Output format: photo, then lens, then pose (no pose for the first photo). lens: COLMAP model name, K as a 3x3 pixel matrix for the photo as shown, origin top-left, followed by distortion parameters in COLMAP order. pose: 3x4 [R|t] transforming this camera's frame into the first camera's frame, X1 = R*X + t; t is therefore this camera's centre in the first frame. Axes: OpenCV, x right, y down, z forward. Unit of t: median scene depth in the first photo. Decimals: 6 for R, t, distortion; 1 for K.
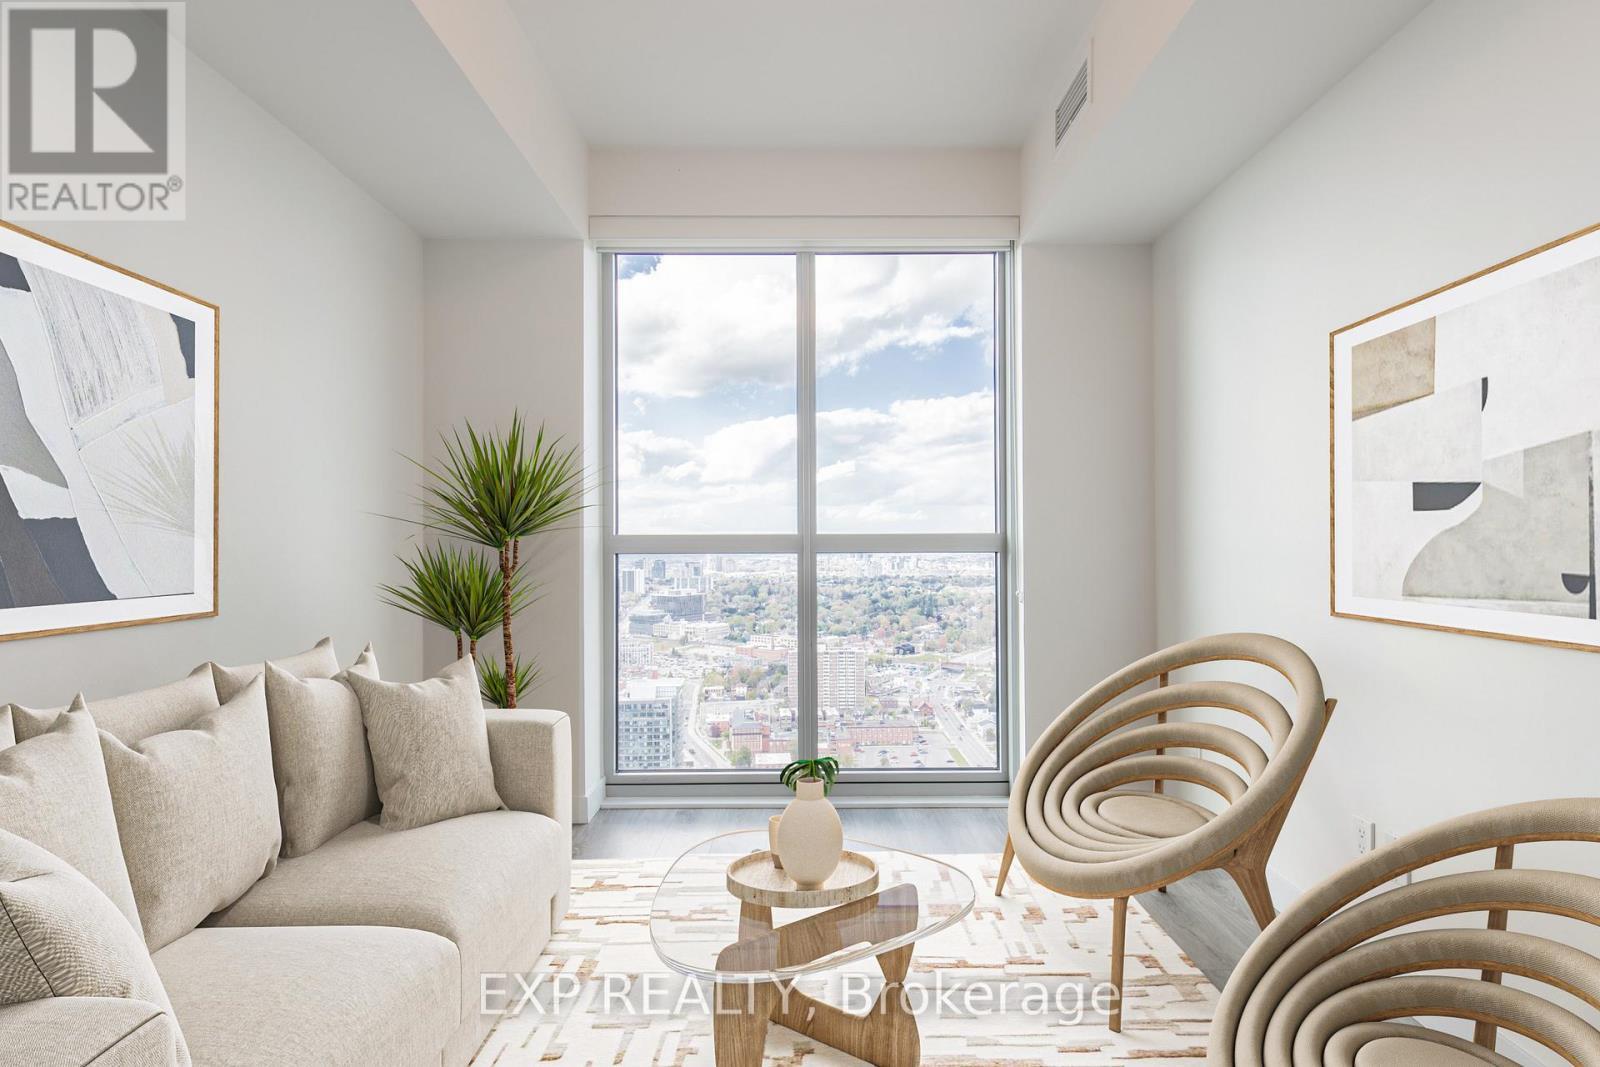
lens RADIAL K [[733.6, 0, 808.3], [0, 733.6, 535.1], [0, 0, 1]] dist [0.006035, 0.000248]
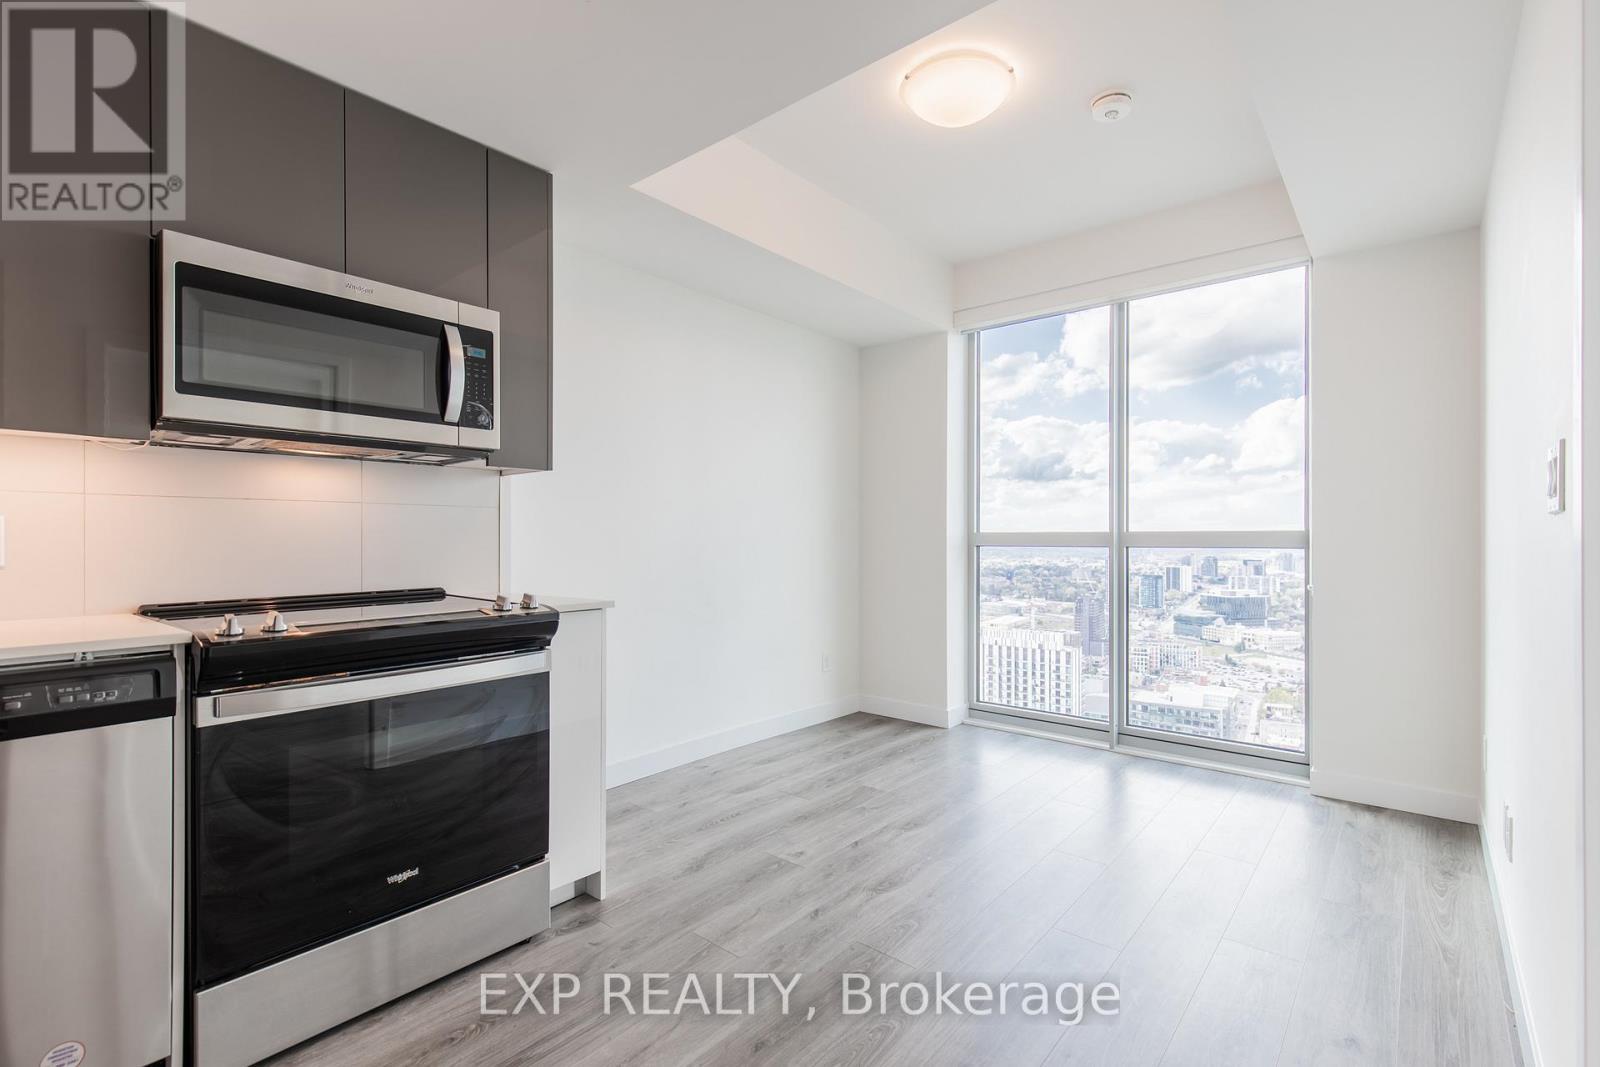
lens RADIAL K [[733.6, 0, 824.6], [0, 733.6, 538.0], [0, 0, 1]] dist [0.006035, 0.000248]
pose [[0.774429, 0.004459, -0.632646, 0.386700], [0.003463, 0.999930, 0.011287, -0.007321], [0.632652, -0.010932, 0.774359, -0.259978]]
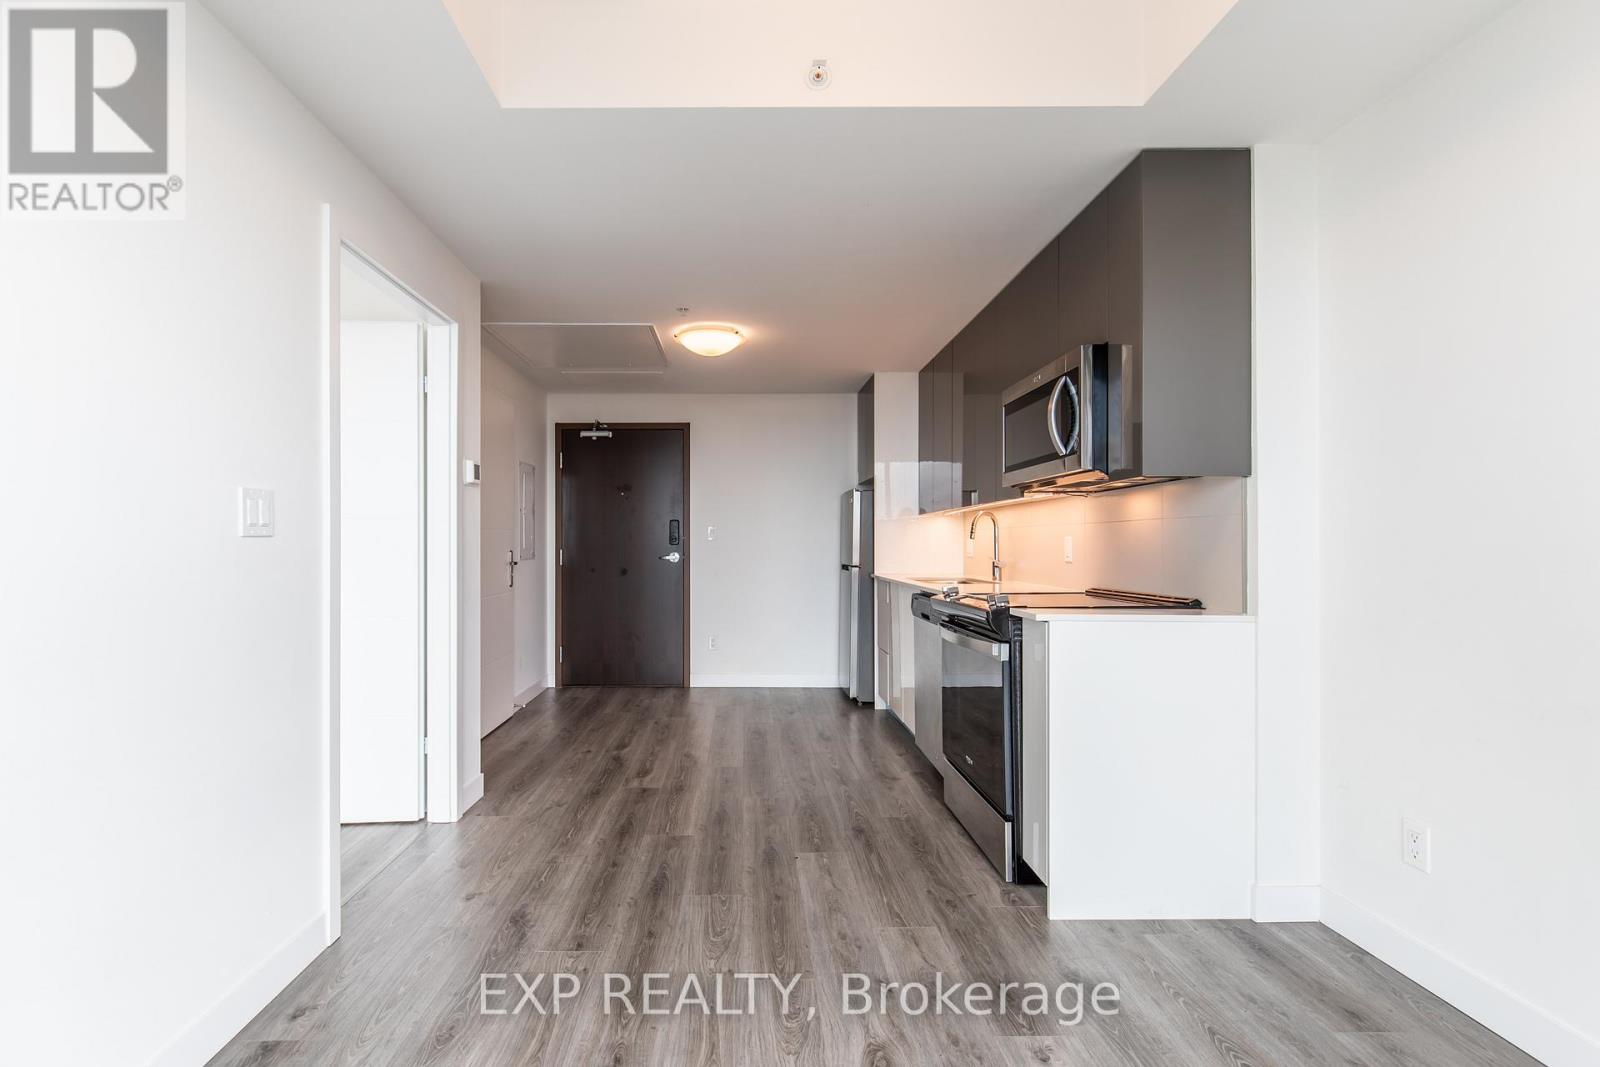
lens RADIAL K [[714.0, 0, 744.4], [0, 714.0, 540.6], [0, 0, 1]] dist [0.004971, -0.001499]
pose [[-0.999962, 0.006474, 0.005760, 0.061983], [0.006373, 0.999828, -0.017417, 0.000929], [-0.005872, -0.017379, -0.999832, 0.818911]]
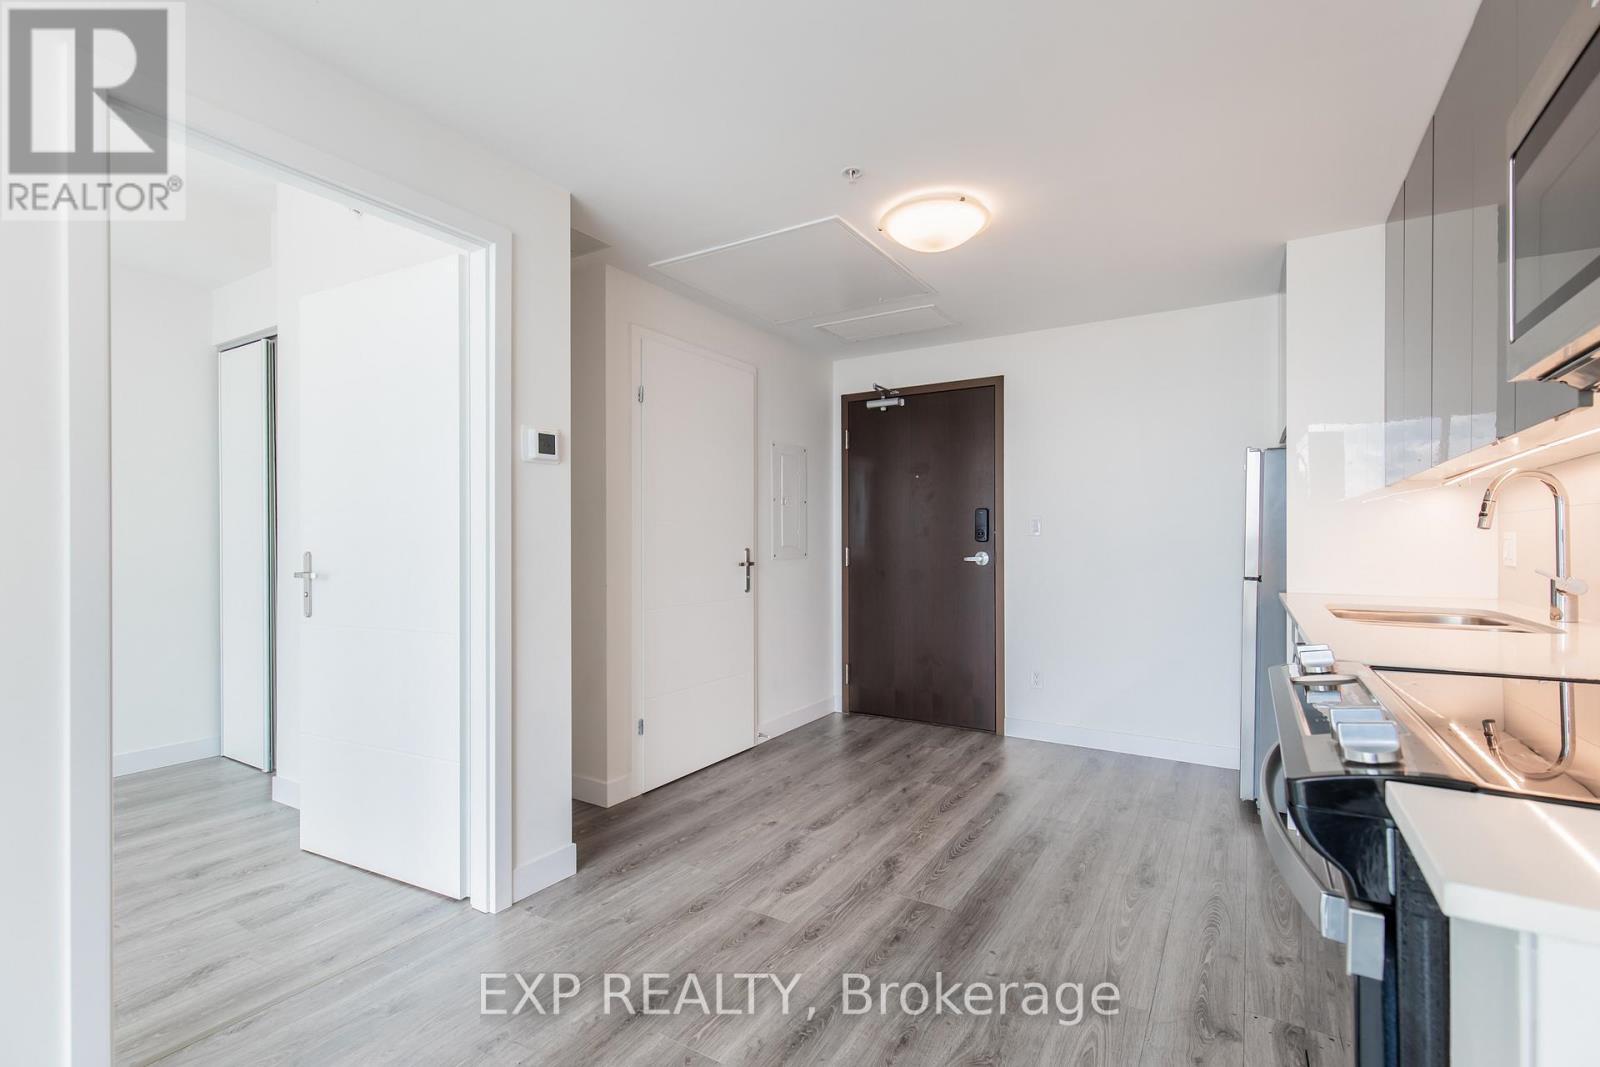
lens RADIAL K [[714.0, 0, 802.1], [0, 714.0, 541.3], [0, 0, 1]] dist [0.004971, -0.001499]
pose [[-0.848939, 0.005676, 0.528461, -0.170186], [-0.001409, 0.999914, -0.013004, -0.003492], [-0.528490, -0.011784, -0.848858, 0.325158]]
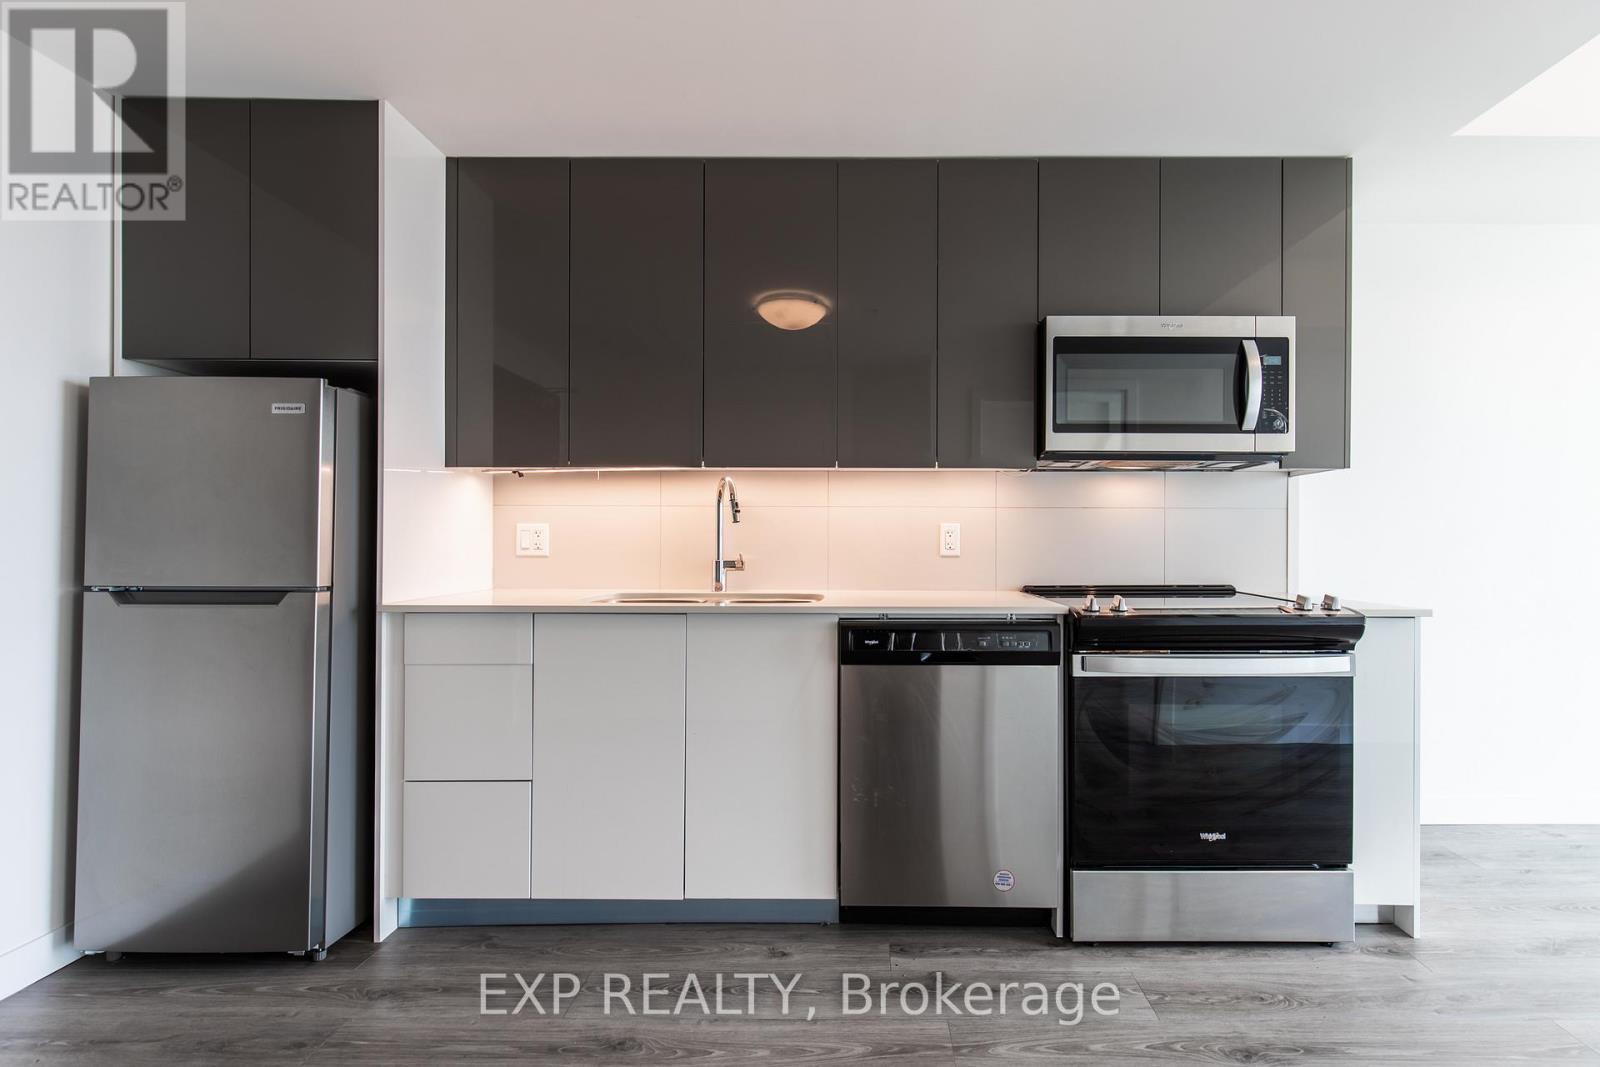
lens RADIAL K [[750.1, 0, 859.1], [0, 750.1, 538.1], [0, 0, 1]] dist [0.009300, -0.003113]
pose [[-0.010117, 0.005080, -0.999936, 0.435317], [0.008346, 0.999953, 0.004996, -0.008223], [0.999914, -0.008295, -0.010159, -0.326606]]
